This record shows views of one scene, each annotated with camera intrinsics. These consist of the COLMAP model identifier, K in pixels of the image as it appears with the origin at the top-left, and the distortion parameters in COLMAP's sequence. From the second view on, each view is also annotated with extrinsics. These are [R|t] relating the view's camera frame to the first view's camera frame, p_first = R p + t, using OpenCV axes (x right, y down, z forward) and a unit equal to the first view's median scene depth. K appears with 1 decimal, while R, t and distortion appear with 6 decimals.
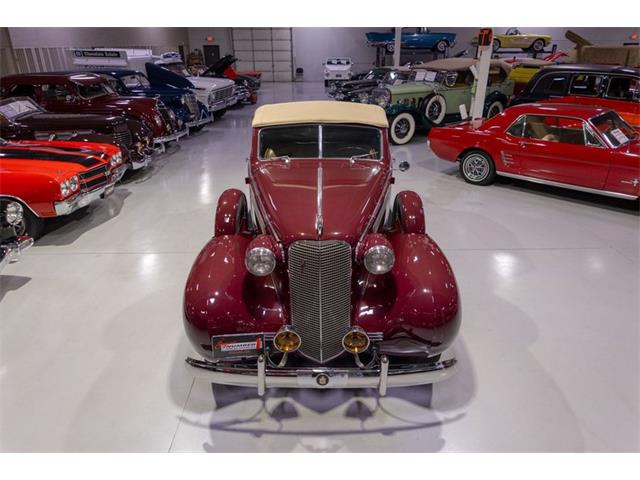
lens RADIAL K [[474.9, 0, 304.9], [0, 474.9, 240.5], [0, 0, 1]] dist [-0.004133, -0.001835]
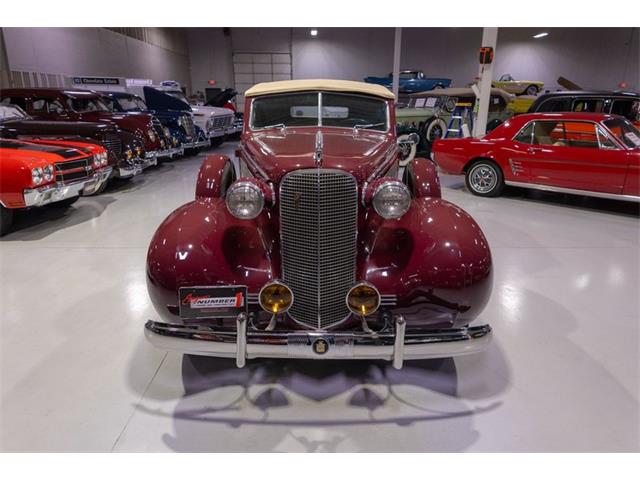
lens RADIAL K [[470.1, 0, 311.3], [0, 470.1, 238.4], [0, 0, 1]] dist [-0.001122, -0.002521]
pose [[0.999775, 0.013170, 0.016658, 0.003280], [-0.011085, 0.992764, -0.119571, 0.099265], [-0.018112, 0.119359, 0.992686, 0.103638]]
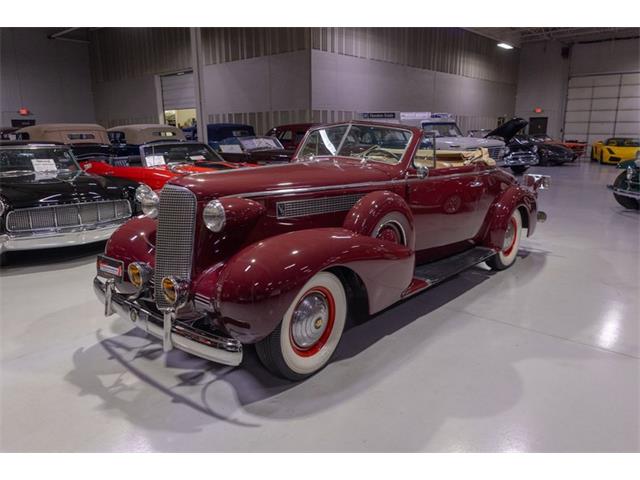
lens RADIAL K [[474.9, 0, 304.9], [0, 474.9, 240.5], [0, 0, 1]] dist [-0.004133, -0.001835]
pose [[0.730918, 0.156028, -0.664390, 0.454094], [-0.266731, 0.961393, -0.067663, 0.051486], [0.628183, 0.226670, 0.744317, 0.197818]]
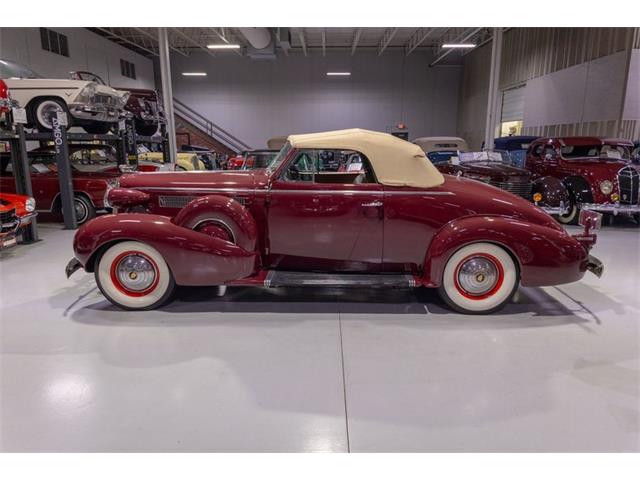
lens RADIAL K [[434.9, 0, 320.0], [0, 434.9, 240.0], [0, 0, 1]] dist [-0.003044, -0.004057]
pose [[-0.039505, 0.227473, -0.972983, 0.780809], [-0.390640, 0.892731, 0.224571, -0.195251], [0.919695, 0.388958, 0.053593, 0.741538]]
